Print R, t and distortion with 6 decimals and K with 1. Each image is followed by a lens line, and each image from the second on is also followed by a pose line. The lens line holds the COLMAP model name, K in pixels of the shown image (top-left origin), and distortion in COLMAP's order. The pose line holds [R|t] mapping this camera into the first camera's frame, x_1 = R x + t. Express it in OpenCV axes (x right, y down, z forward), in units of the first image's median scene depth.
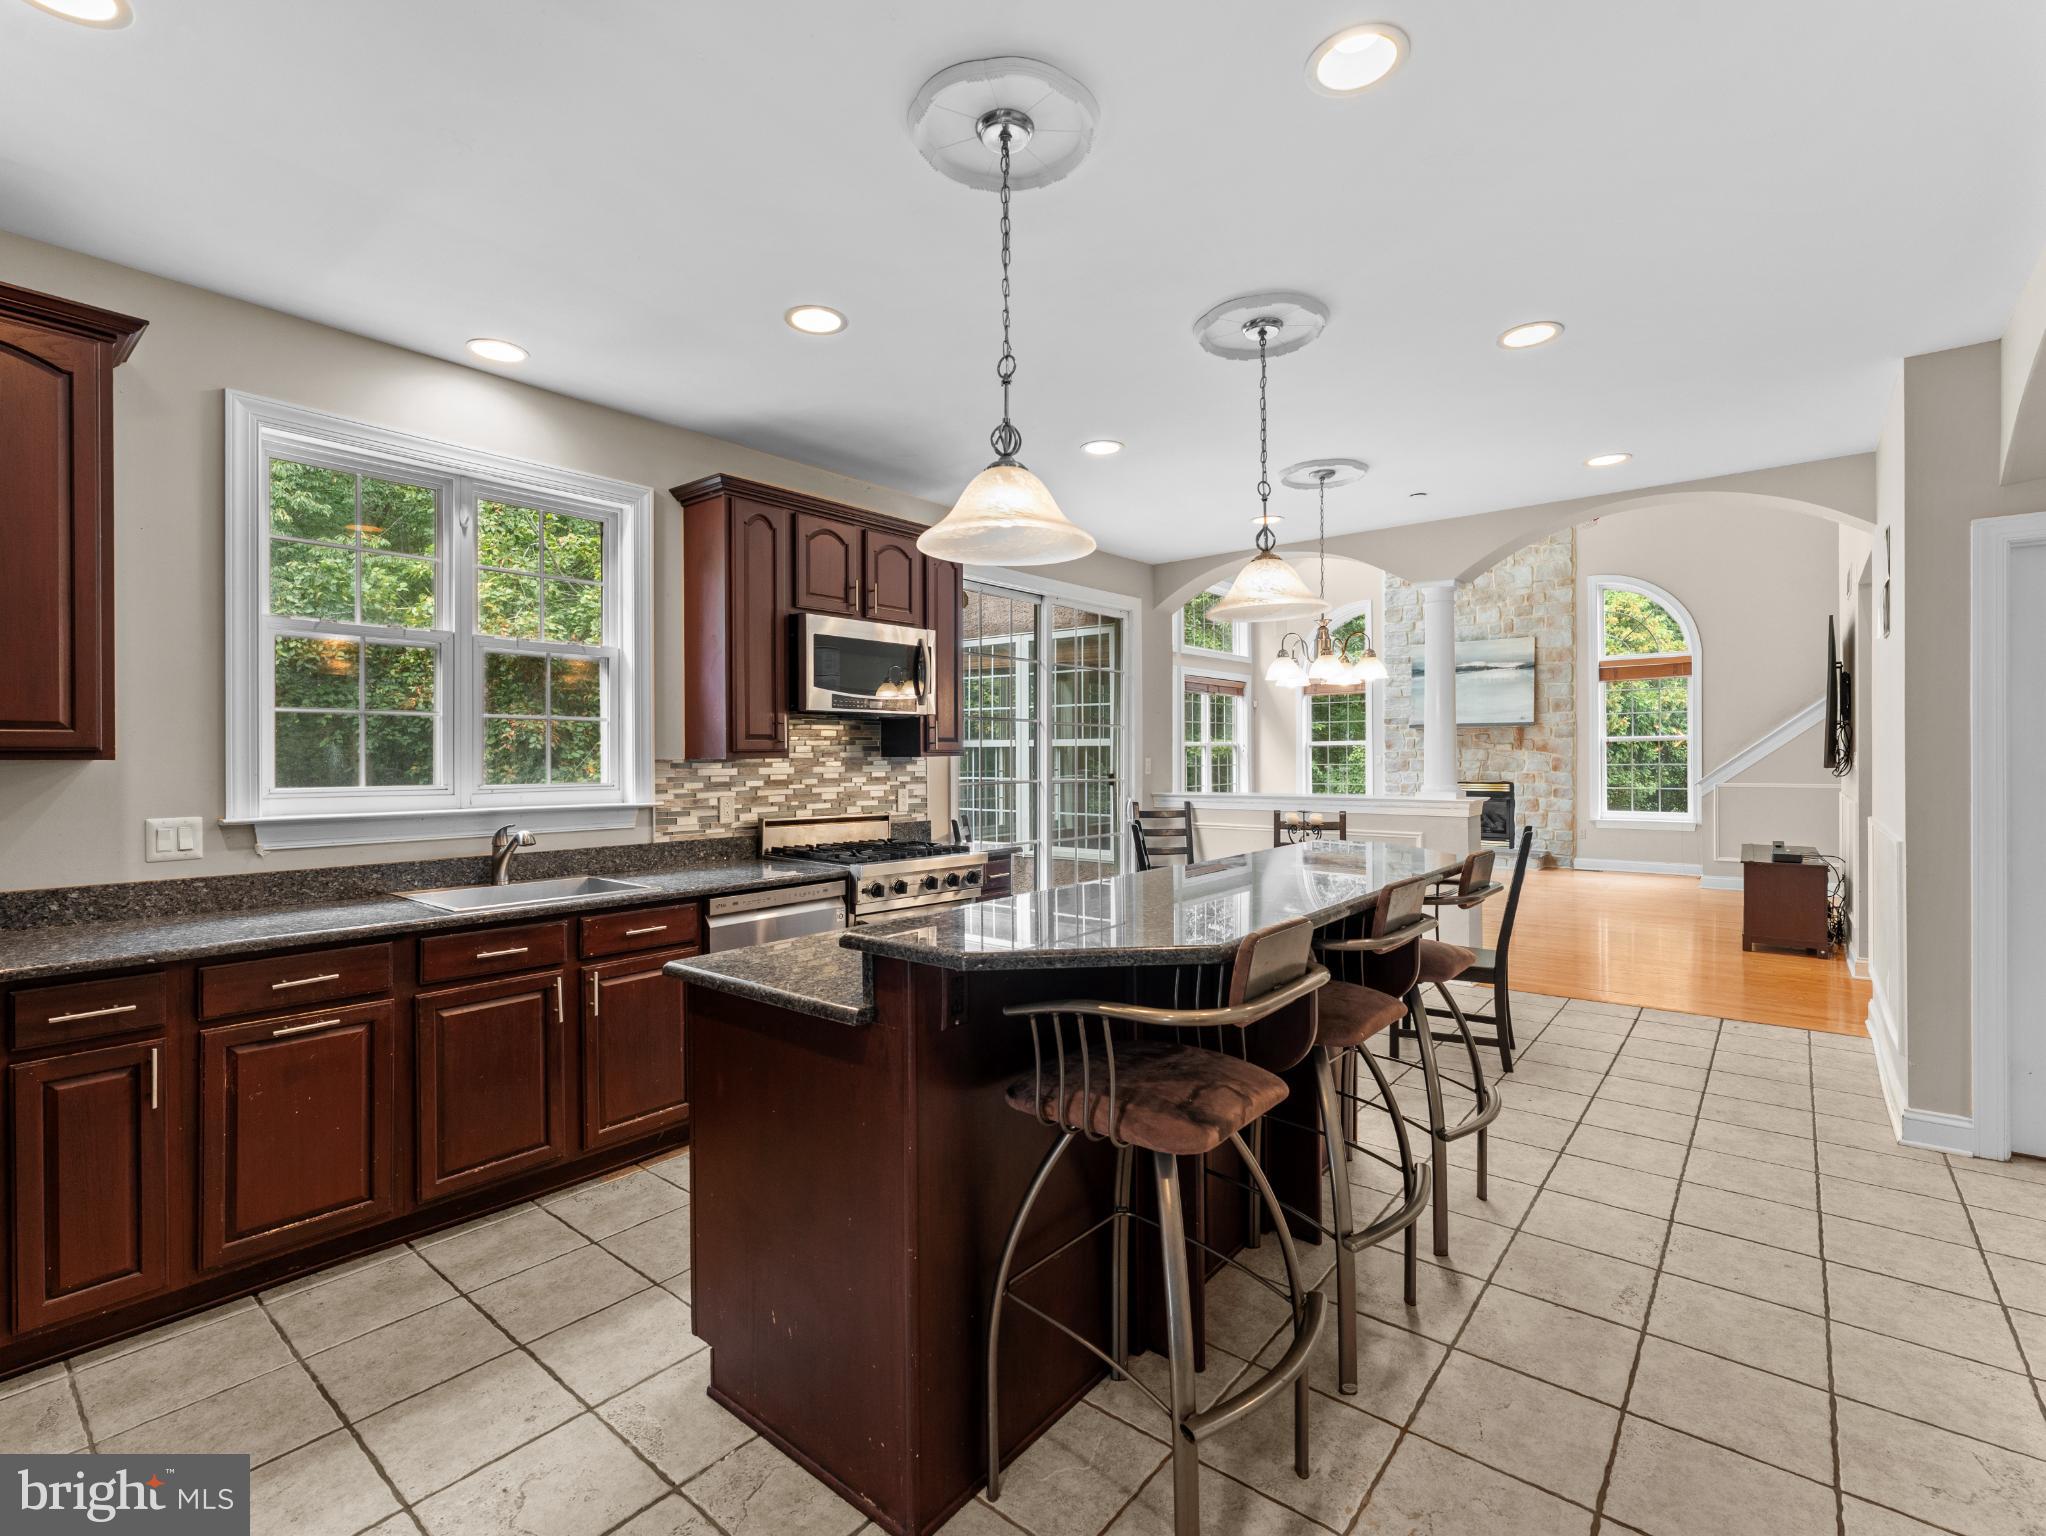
lens RADIAL K [[928.9, 0, 1022.8], [0, 928.9, 758.2], [0, 0, 1]] dist [-0.001001, -0.000021]
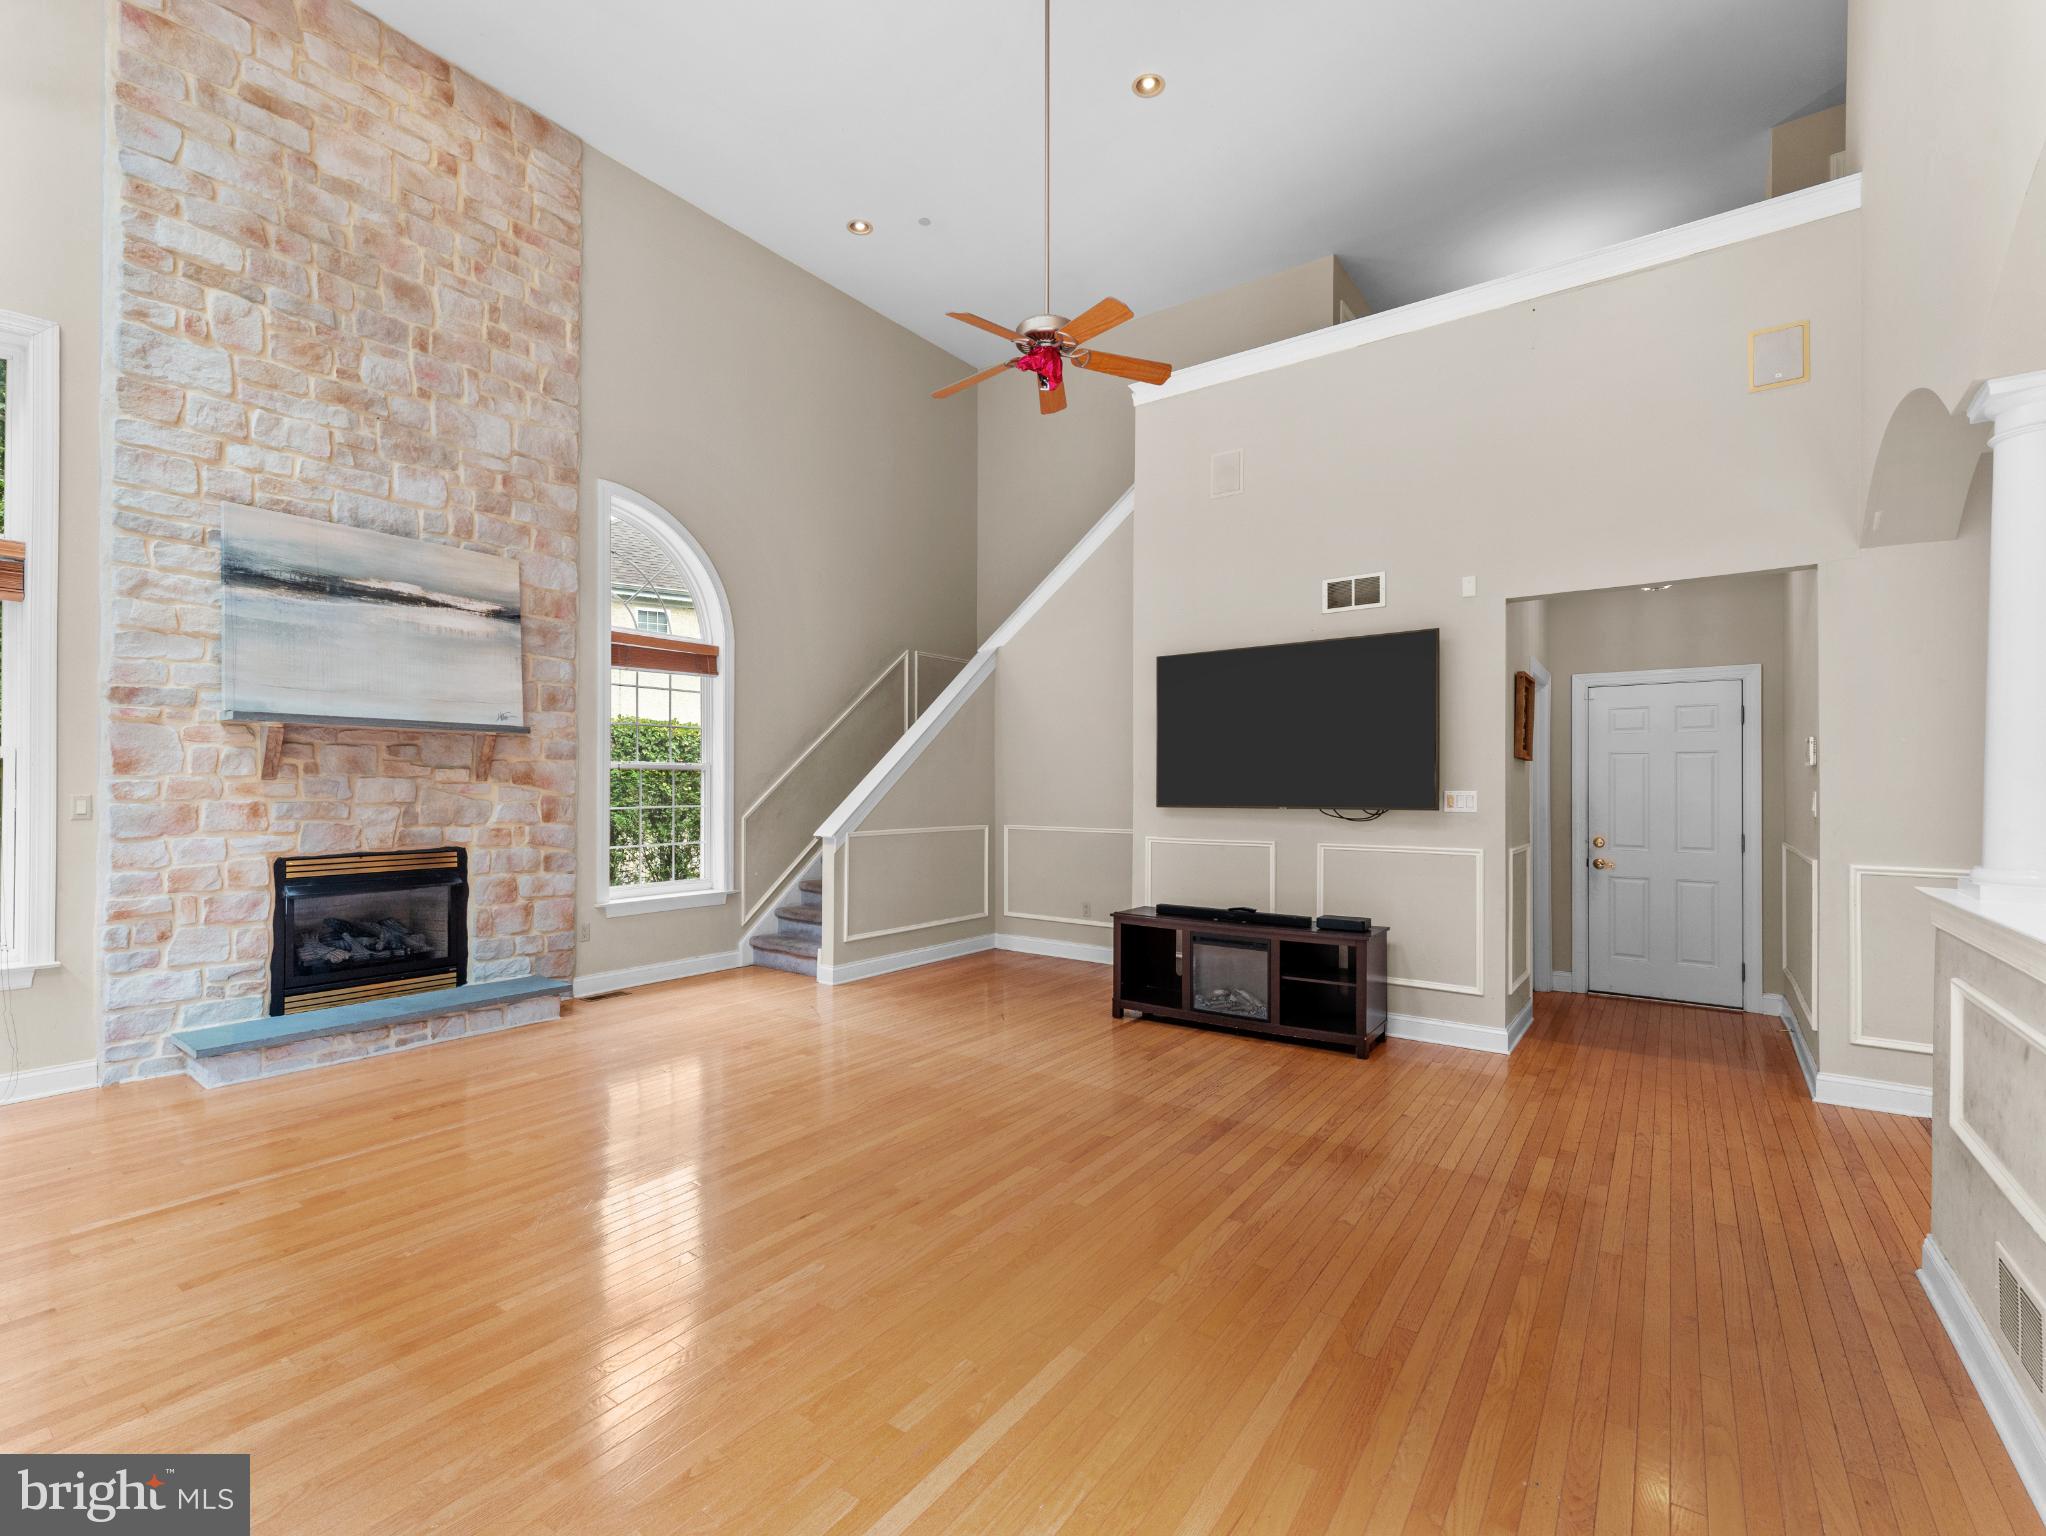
lens RADIAL K [[918.1, 0, 1011.3], [0, 918.1, 778.1], [0, 0, 1]] dist [-0.001864, 0.000351]
pose [[-0.056785, 0.016334, 0.998253, 0.033317], [0.002457, 0.999865, -0.016221, -0.002102], [-0.998383, 0.001532, -0.056817, 0.764696]]
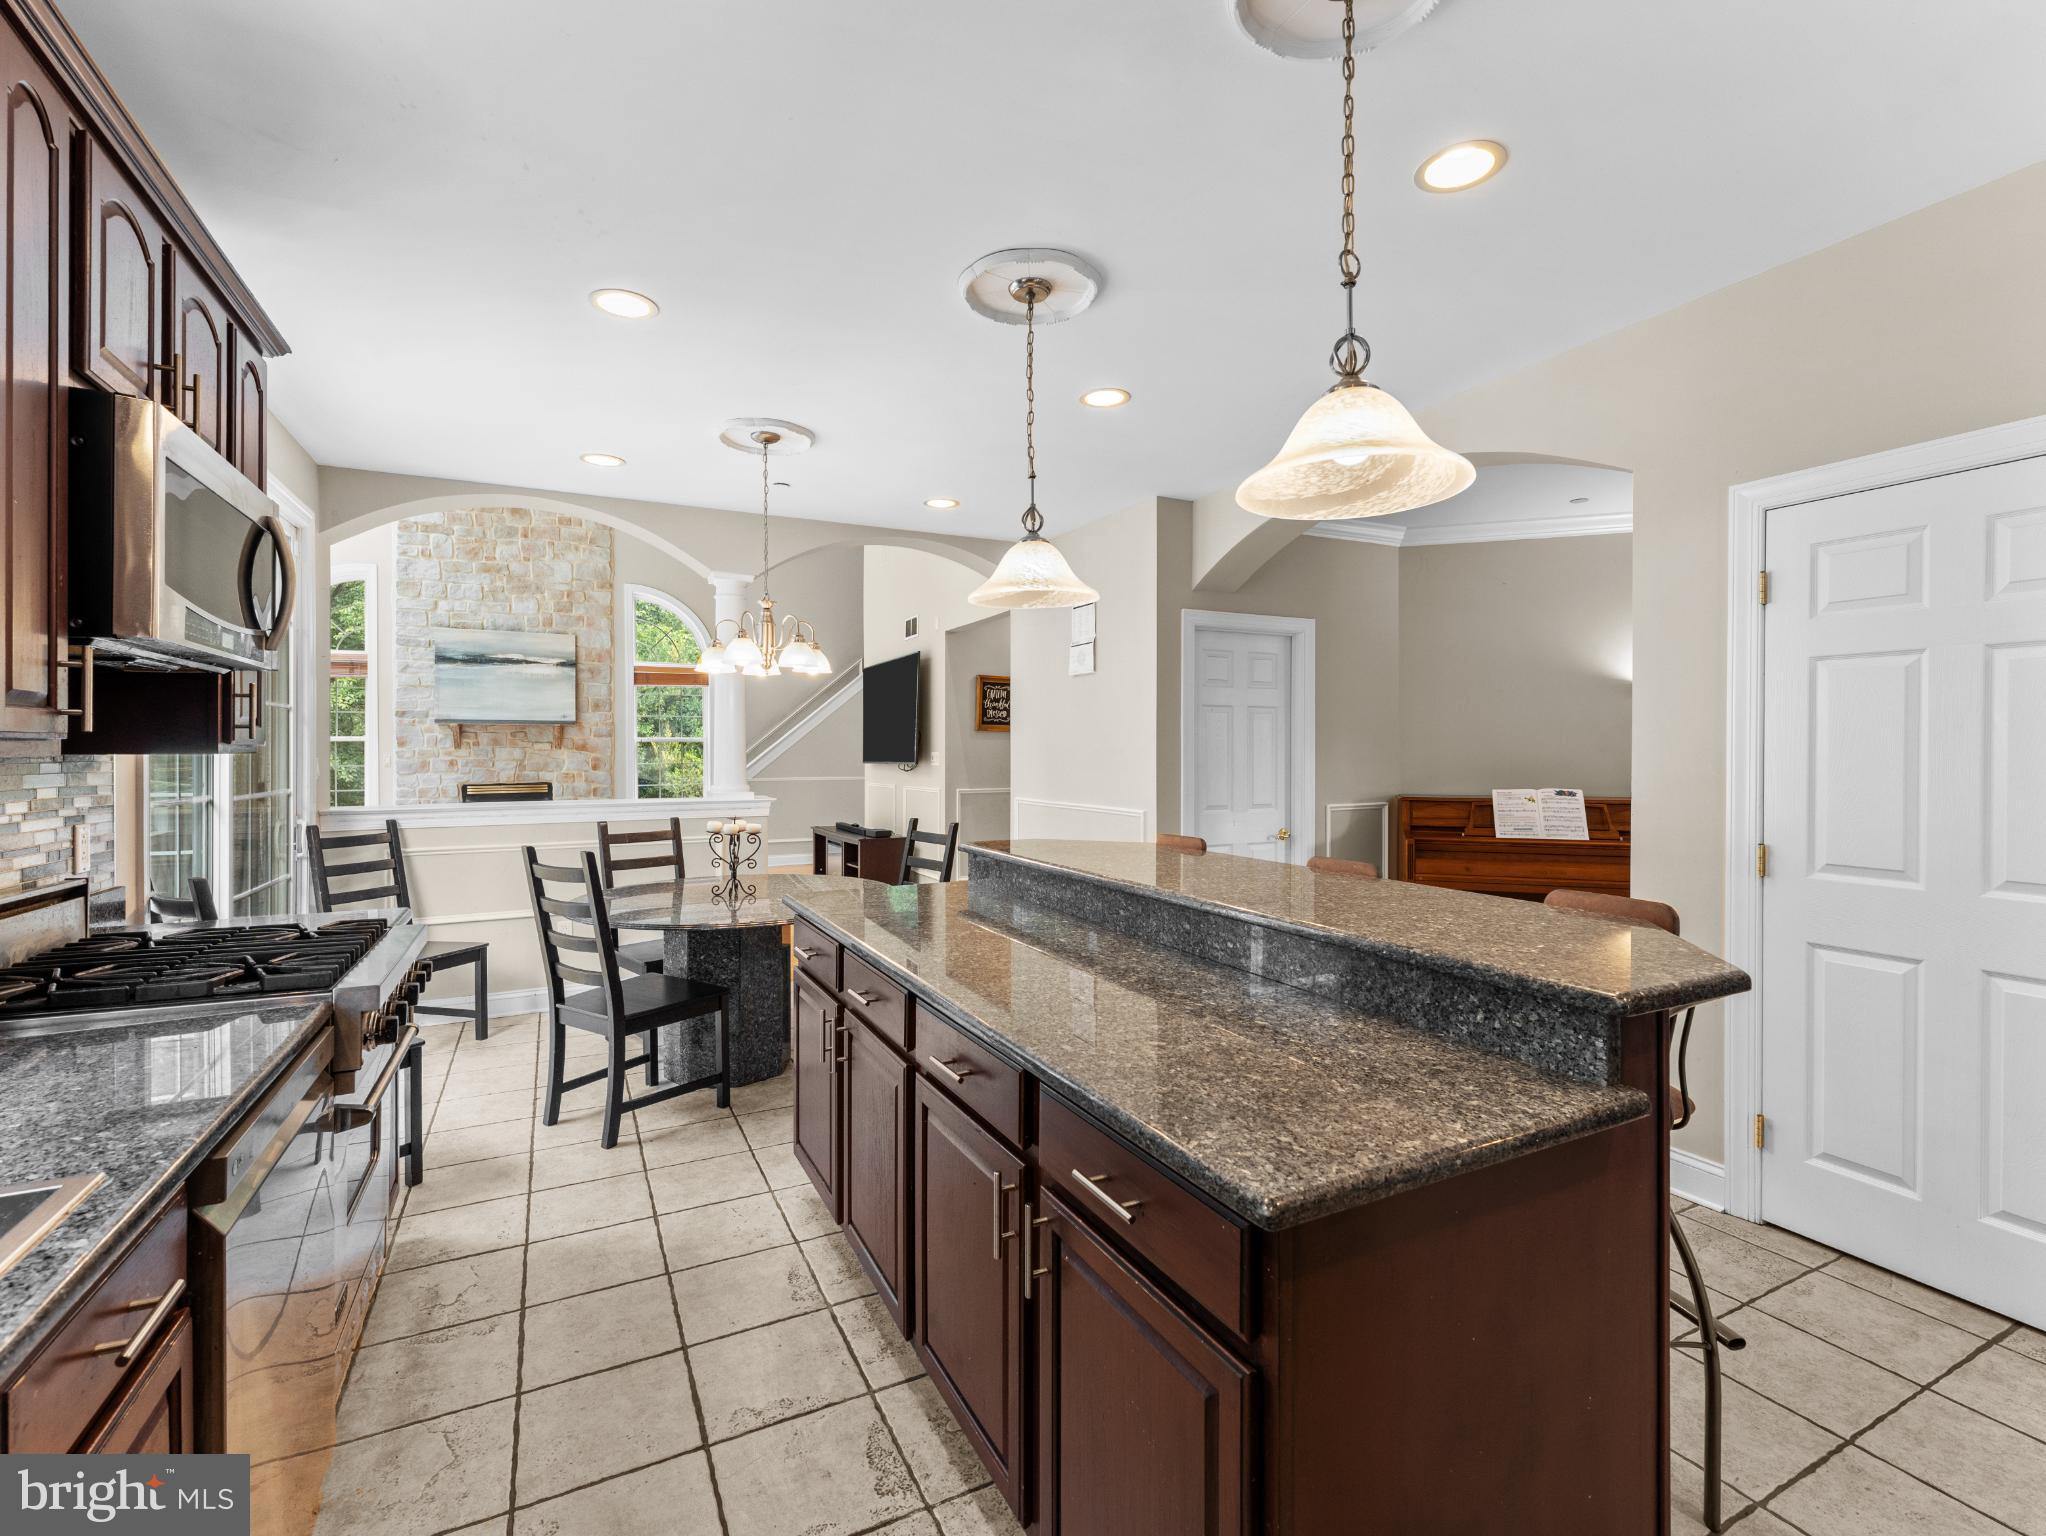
lens RADIAL K [[920.6, 0, 1019.3], [0, 920.6, 756.0], [0, 0, 1]] dist [-0.001870, 0.000793]
pose [[0.402391, 0.000120, 0.915468, -0.157878], [0.002140, 0.999997, -0.001072, 0.000332], [-0.915466, 0.002390, 0.402389, 0.173689]]
